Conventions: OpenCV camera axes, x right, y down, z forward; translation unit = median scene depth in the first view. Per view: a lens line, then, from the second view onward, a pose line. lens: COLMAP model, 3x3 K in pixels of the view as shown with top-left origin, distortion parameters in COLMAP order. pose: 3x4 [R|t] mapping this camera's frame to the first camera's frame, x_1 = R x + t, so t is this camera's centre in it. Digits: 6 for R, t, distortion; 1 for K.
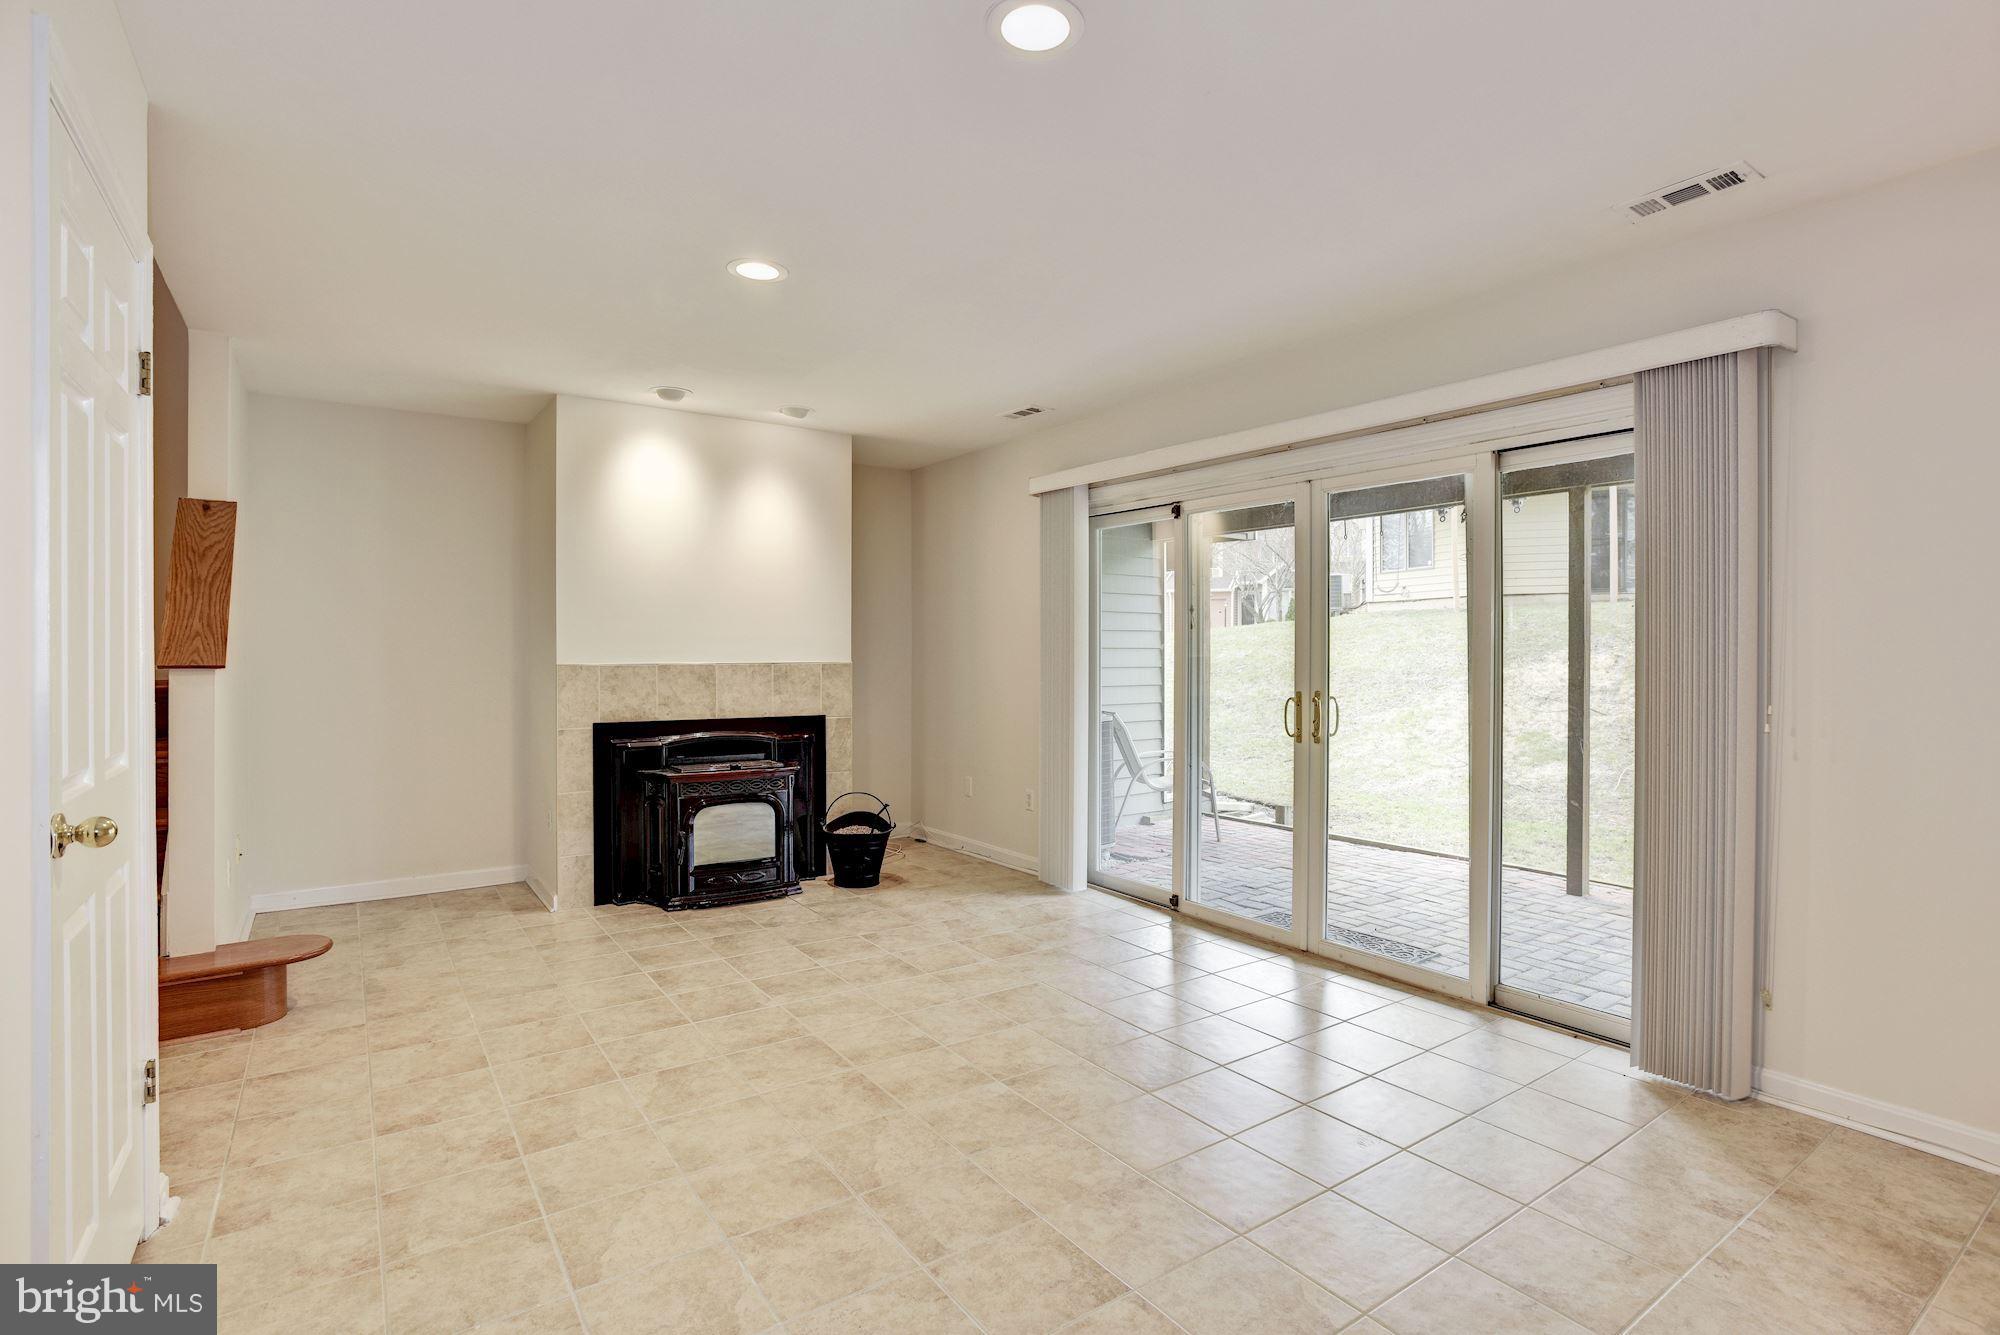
lens RADIAL K [[999.1, 0, 994.5], [0, 999.1, 660.4], [0, 0, 1]] dist [-0.069211, 0.035107]
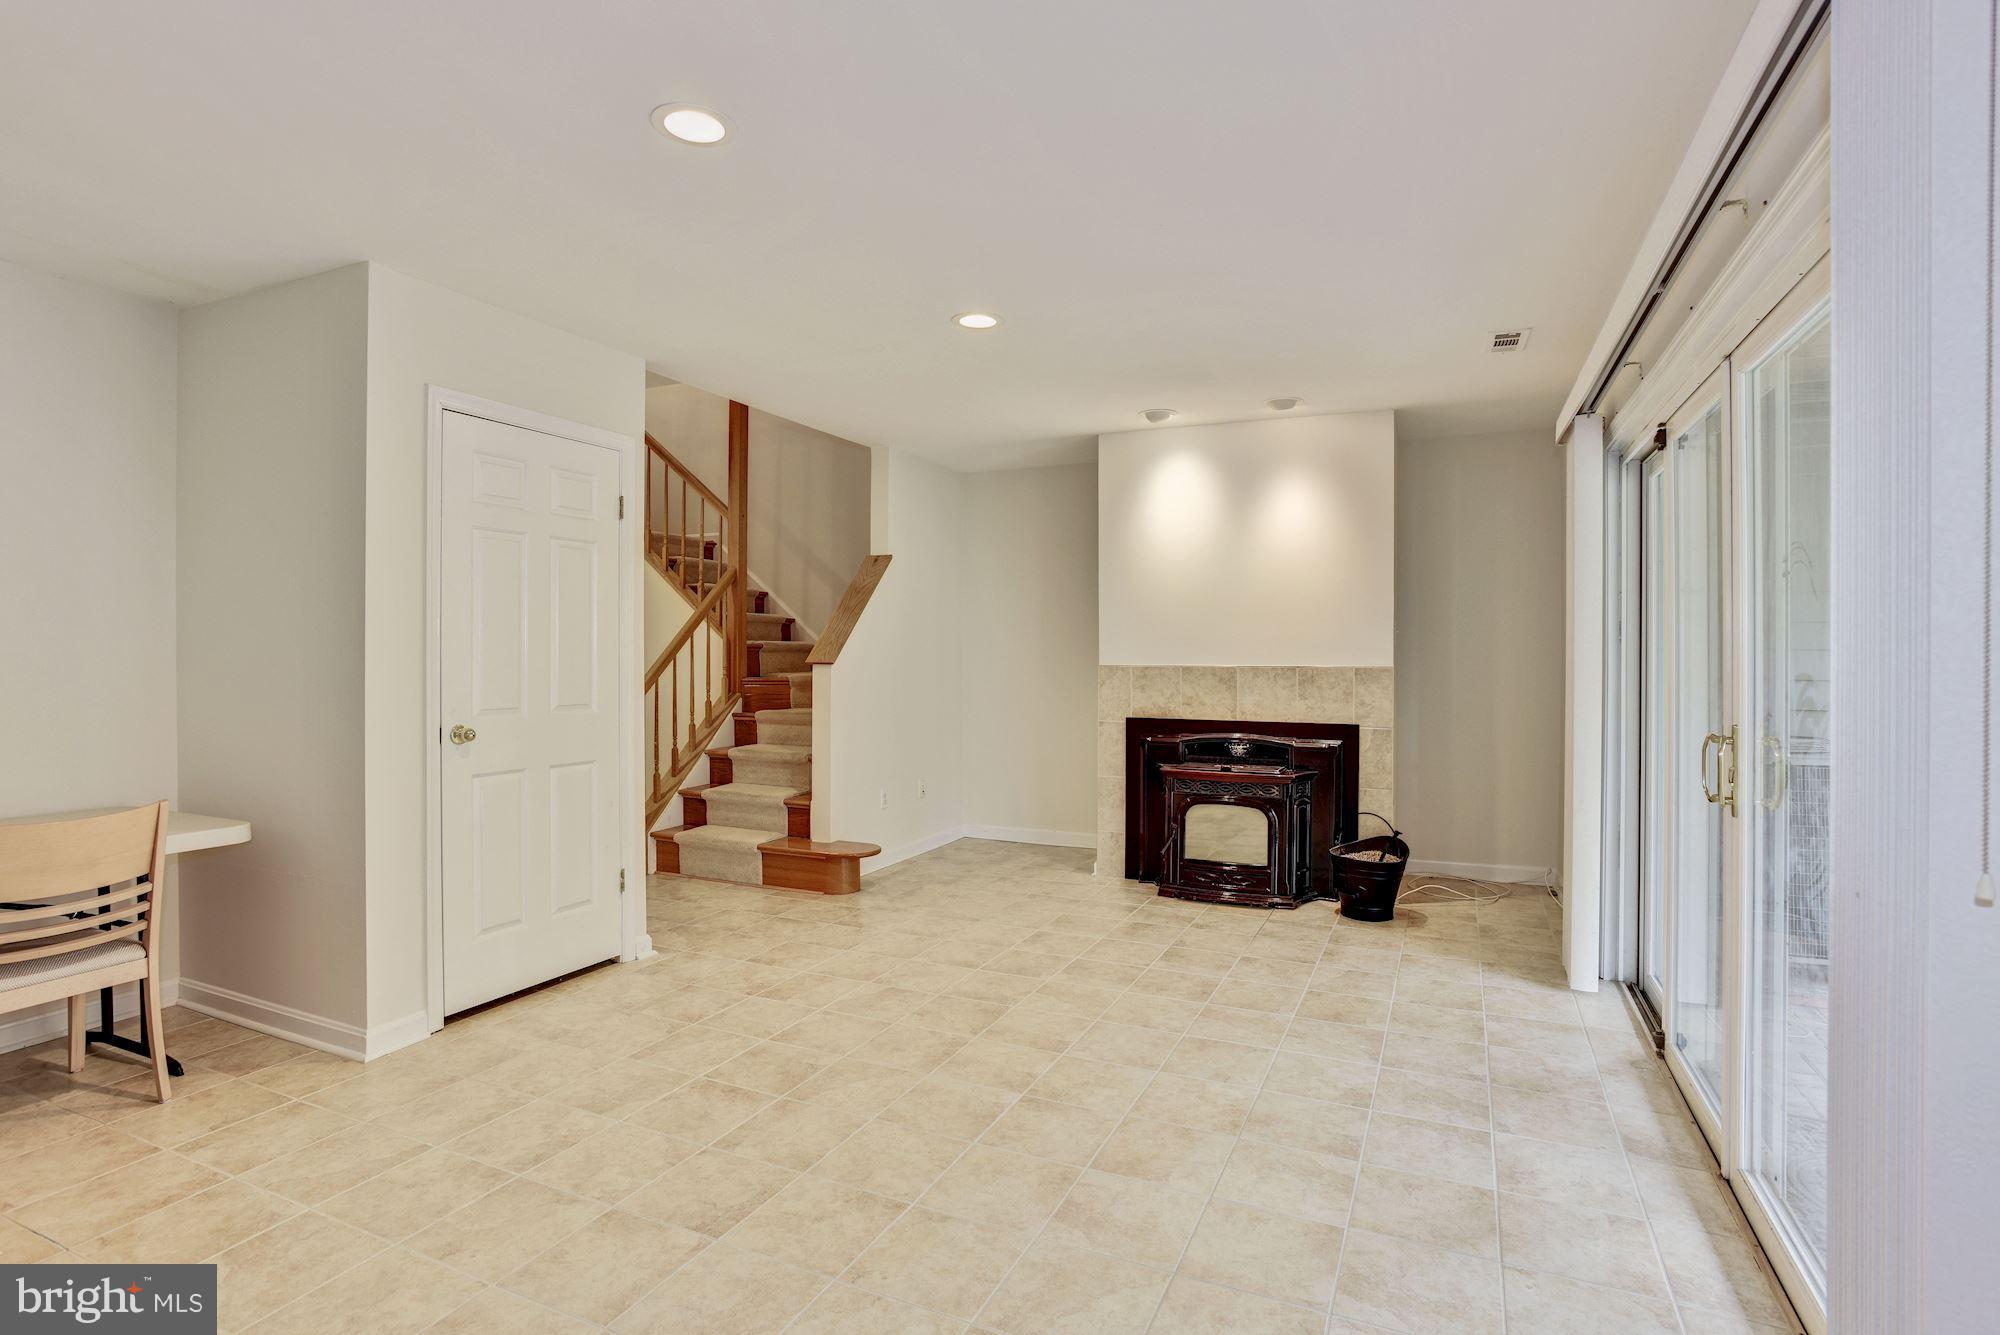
lens RADIAL K [[999.1, 0, 994.5], [0, 999.1, 660.4], [0, 0, 1]] dist [-0.069211, 0.035107]
pose [[0.481457, 0.004964, -0.876455, 0.582618], [-0.008653, 0.999962, 0.000910, -0.001914], [0.876427, 0.007145, 0.481482, 0.348612]]
